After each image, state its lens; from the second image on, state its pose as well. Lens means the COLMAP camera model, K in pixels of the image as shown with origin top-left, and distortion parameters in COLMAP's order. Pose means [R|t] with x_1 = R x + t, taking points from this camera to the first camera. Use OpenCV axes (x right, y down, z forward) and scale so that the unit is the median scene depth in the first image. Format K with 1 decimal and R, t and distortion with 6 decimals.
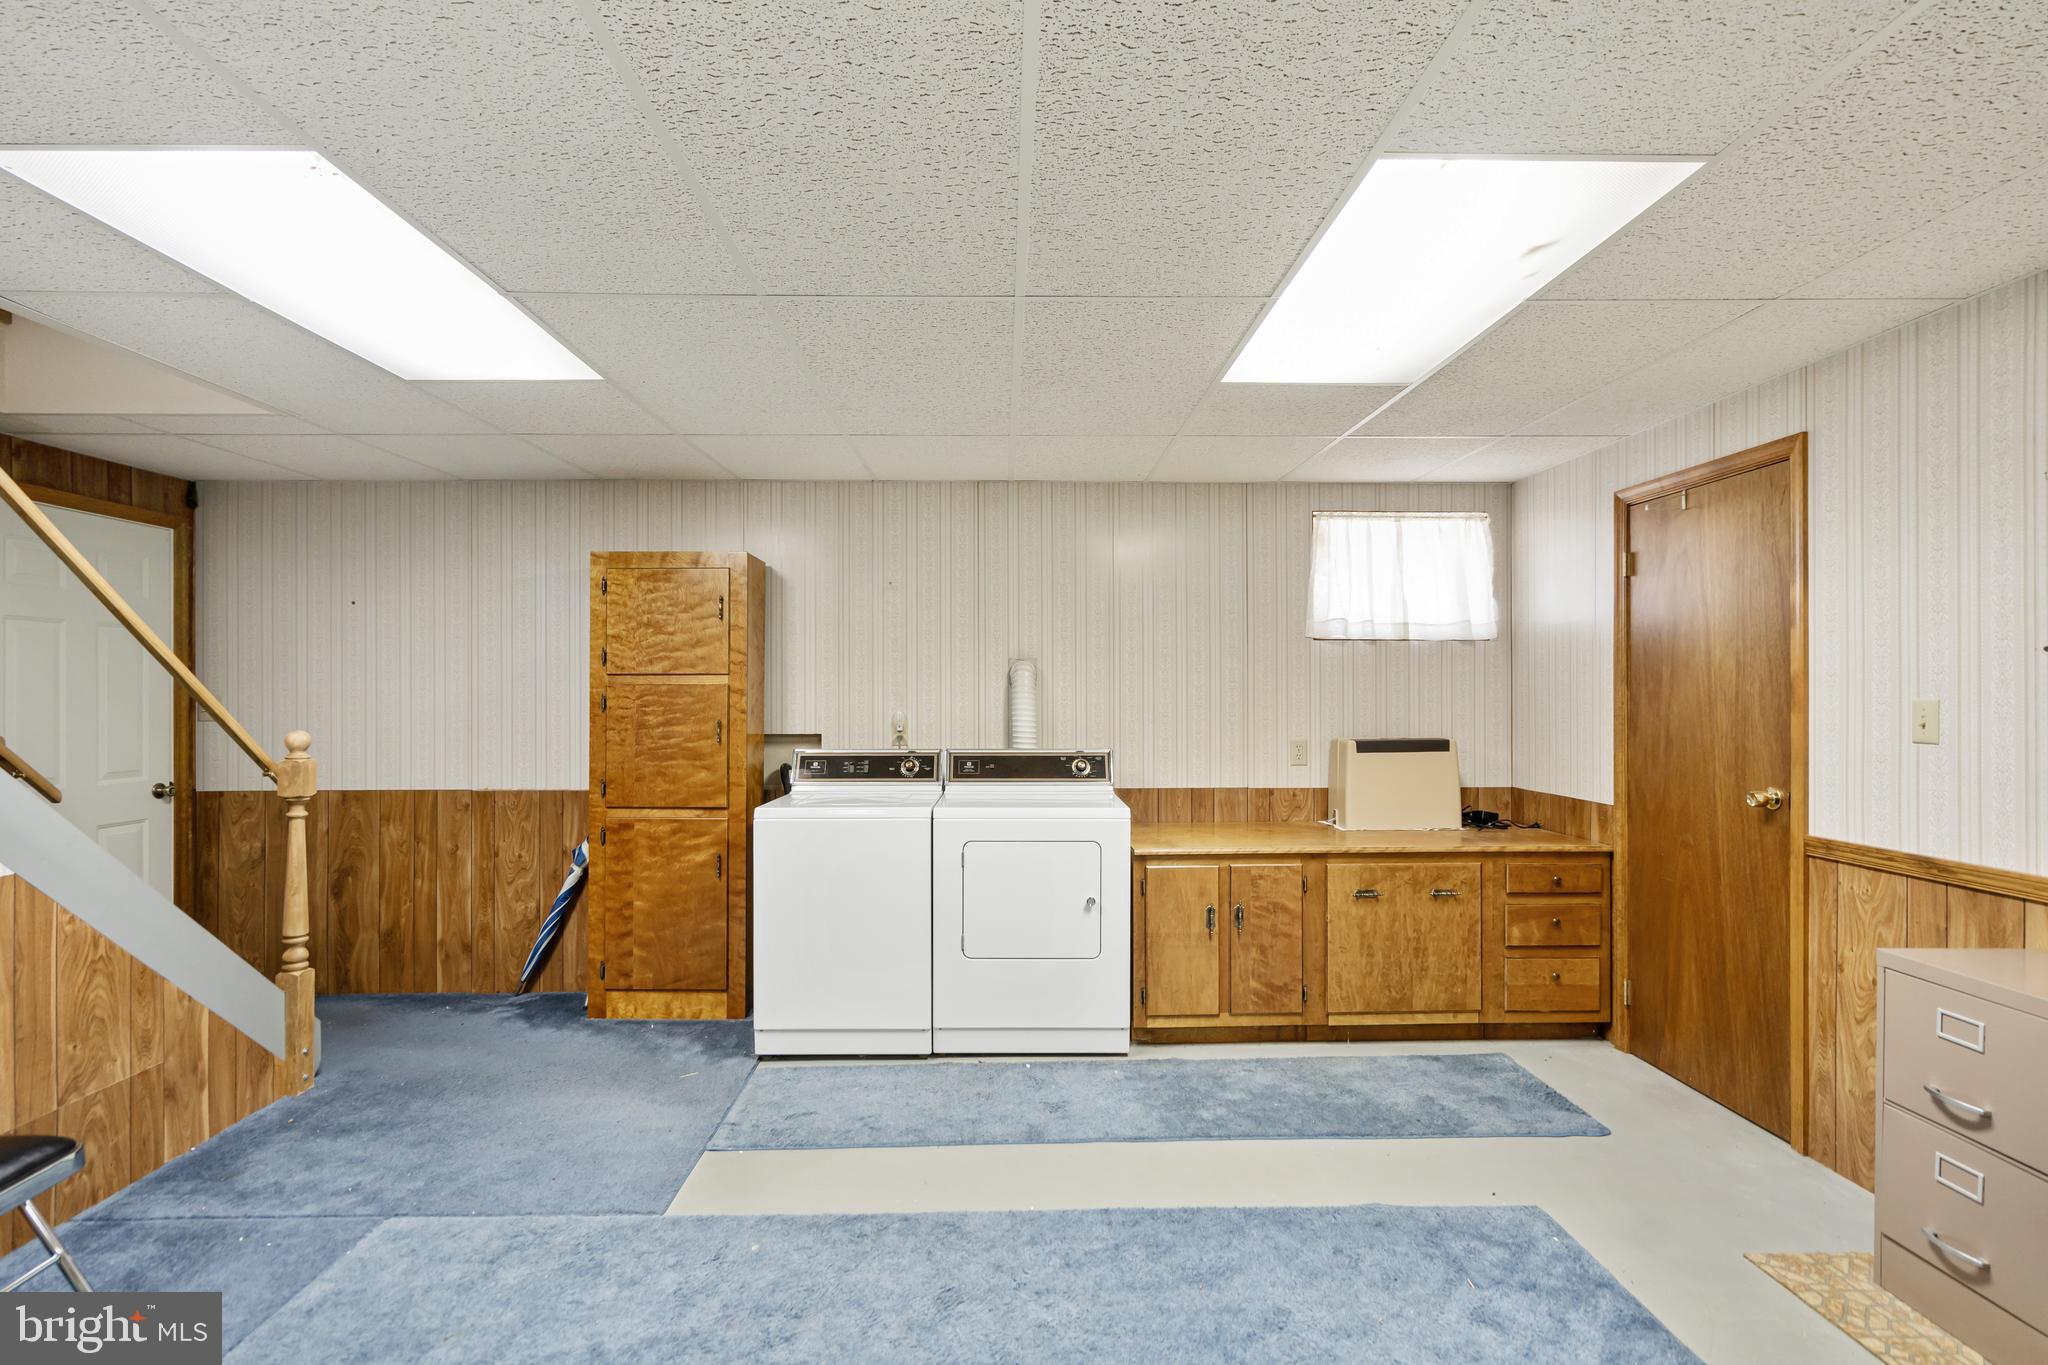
lens RADIAL K [[942.5, 0, 1013.6], [0, 942.5, 693.8], [0, 0, 1]] dist [-0.004257, 0.002919]
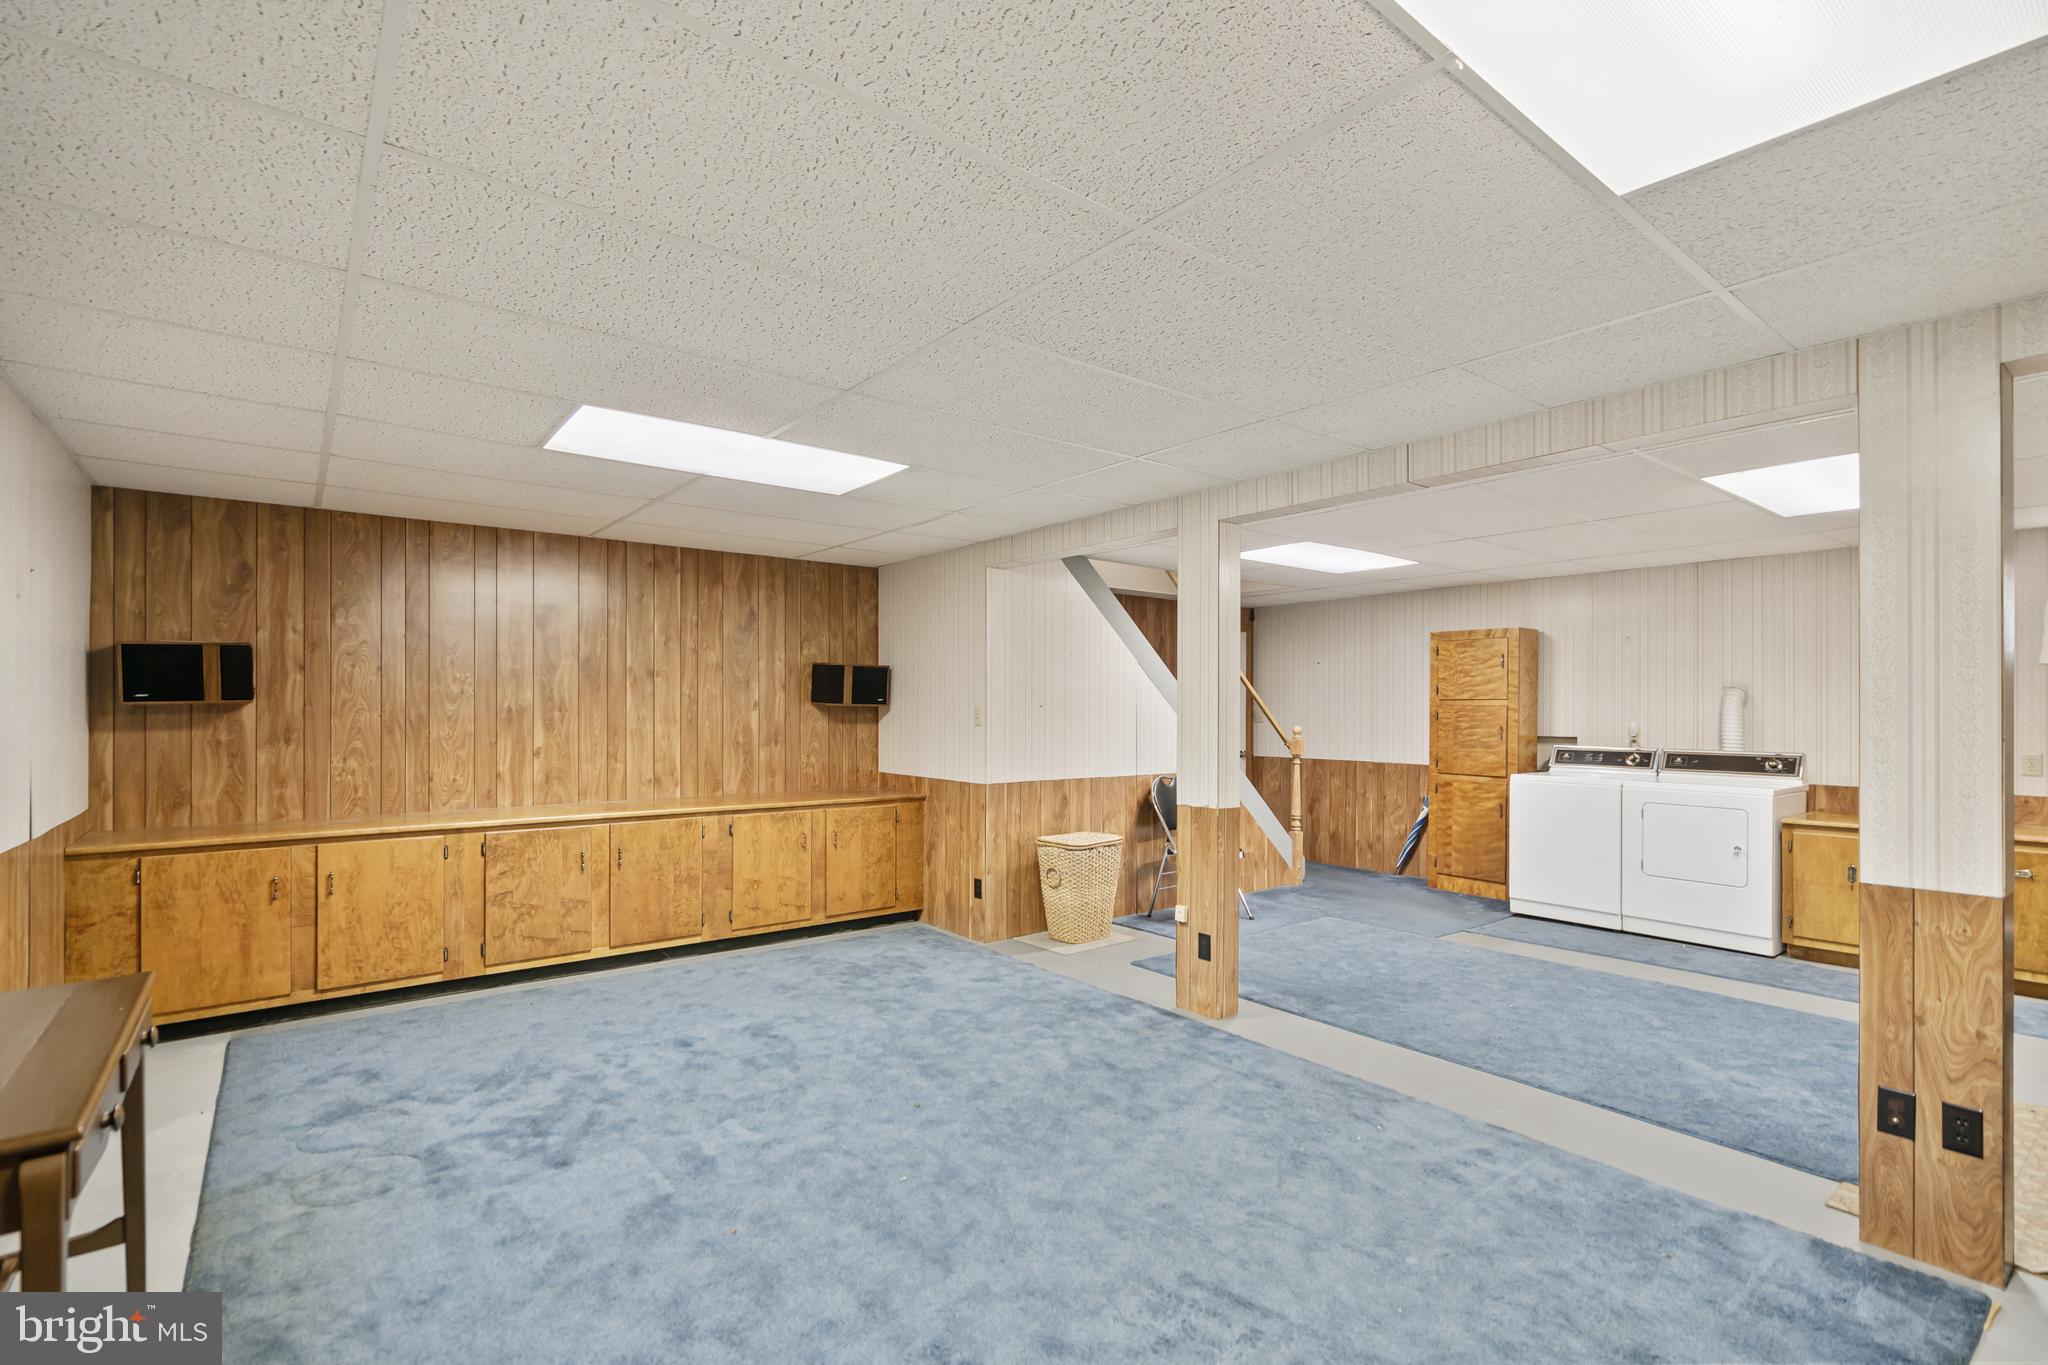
lens RADIAL K [[942.5, 0, 1008.7], [0, 942.5, 700.4], [0, 0, 1]] dist [-0.004257, 0.002919]
pose [[0.598059, -0.003086, -0.801446, 0.543277], [-0.006409, 0.999942, -0.008632, 0.001909], [0.801426, 0.010299, 0.598005, -0.772666]]
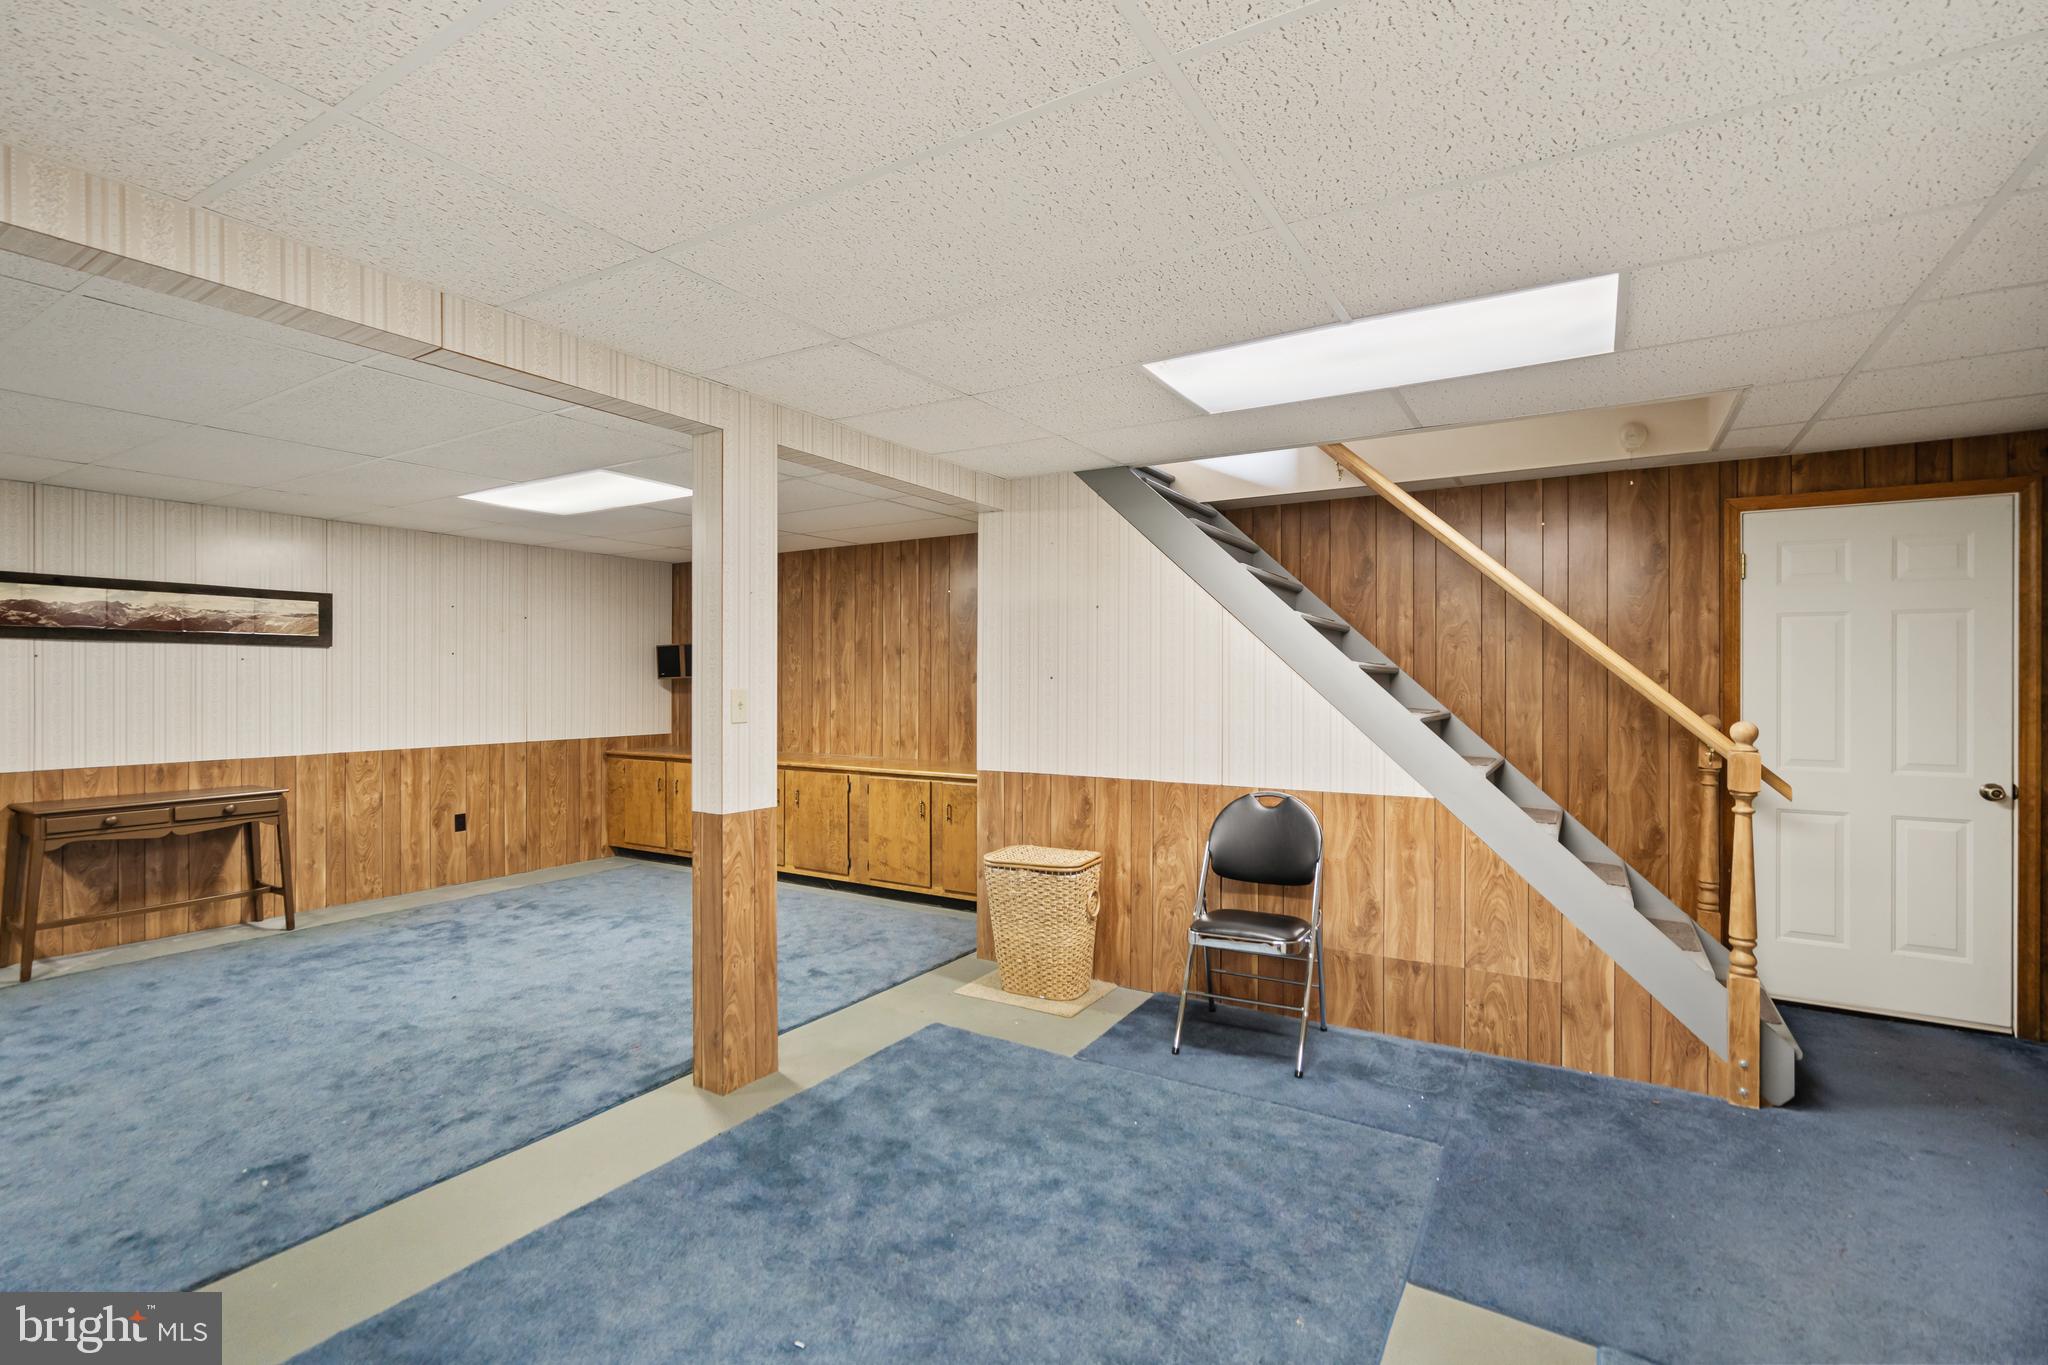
lens RADIAL K [[942.5, 0, 1020.4], [0, 942.5, 680.2], [0, 0, 1]] dist [-0.004257, 0.002919]
pose [[-0.545609, 0.001660, -0.838038, 0.359188], [-0.003153, 0.999987, 0.004034, -0.003508], [0.838034, 0.004844, -0.545597, 0.762847]]
